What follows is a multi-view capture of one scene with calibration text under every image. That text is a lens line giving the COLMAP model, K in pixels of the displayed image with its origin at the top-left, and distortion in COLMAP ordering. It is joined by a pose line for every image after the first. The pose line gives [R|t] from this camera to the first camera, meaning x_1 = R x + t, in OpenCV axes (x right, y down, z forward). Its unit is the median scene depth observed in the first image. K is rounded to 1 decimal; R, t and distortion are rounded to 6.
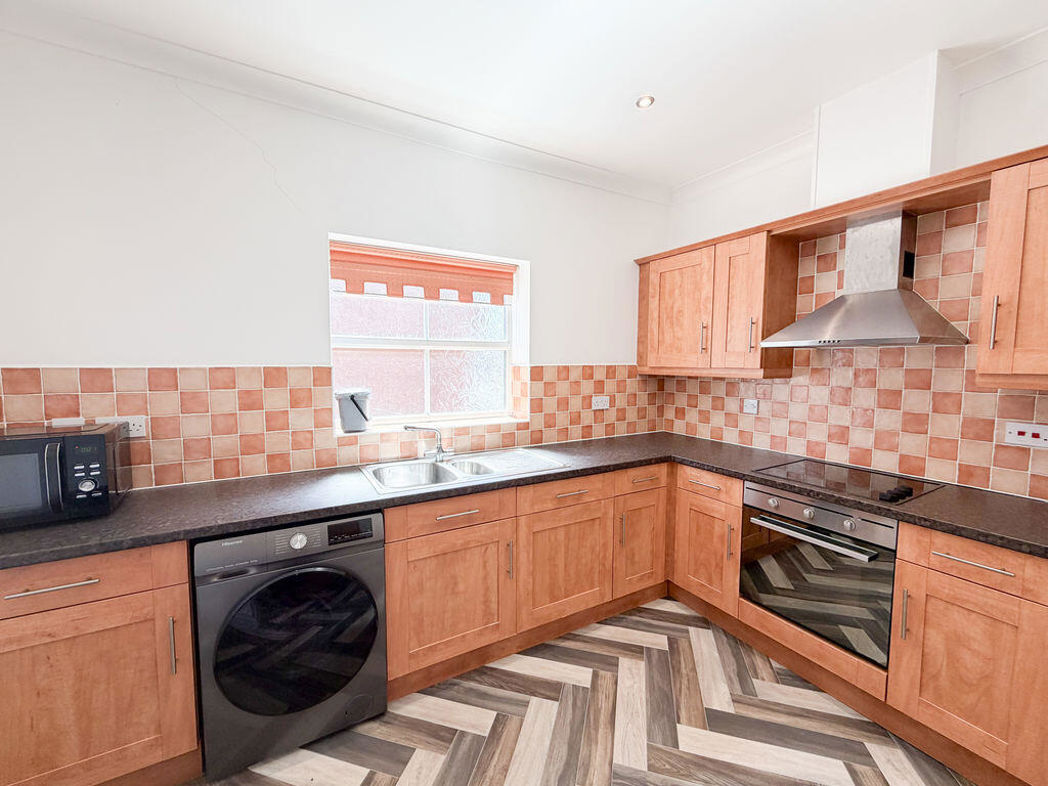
lens RADIAL K [[419.0, 0, 524.7], [0, 419.0, 391.4], [0, 0, 1]] dist [0.002239, -0.000210]
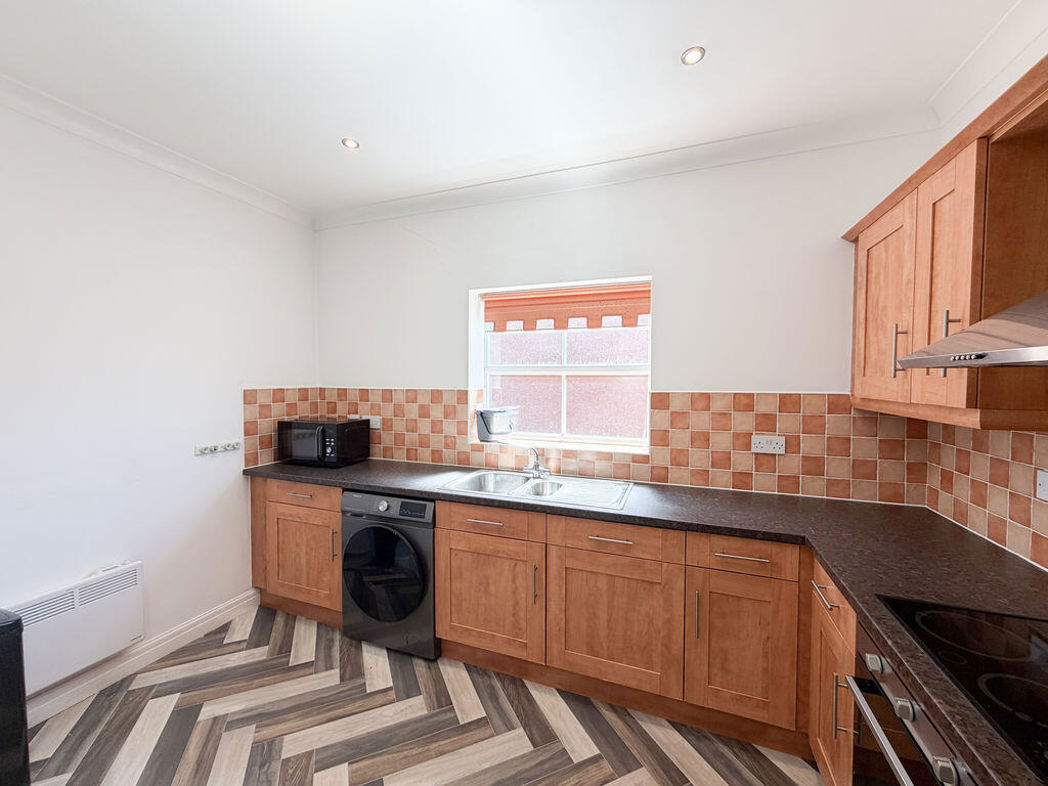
lens RADIAL K [[419.0, 0, 525.6], [0, 419.0, 392.8], [0, 0, 1]] dist [0.002239, -0.000210]
pose [[0.637492, 0.023618, -0.770095, 0.662504], [-0.056871, 0.998246, -0.016463, -0.037456], [0.768355, 0.054291, 0.637717, 0.289068]]
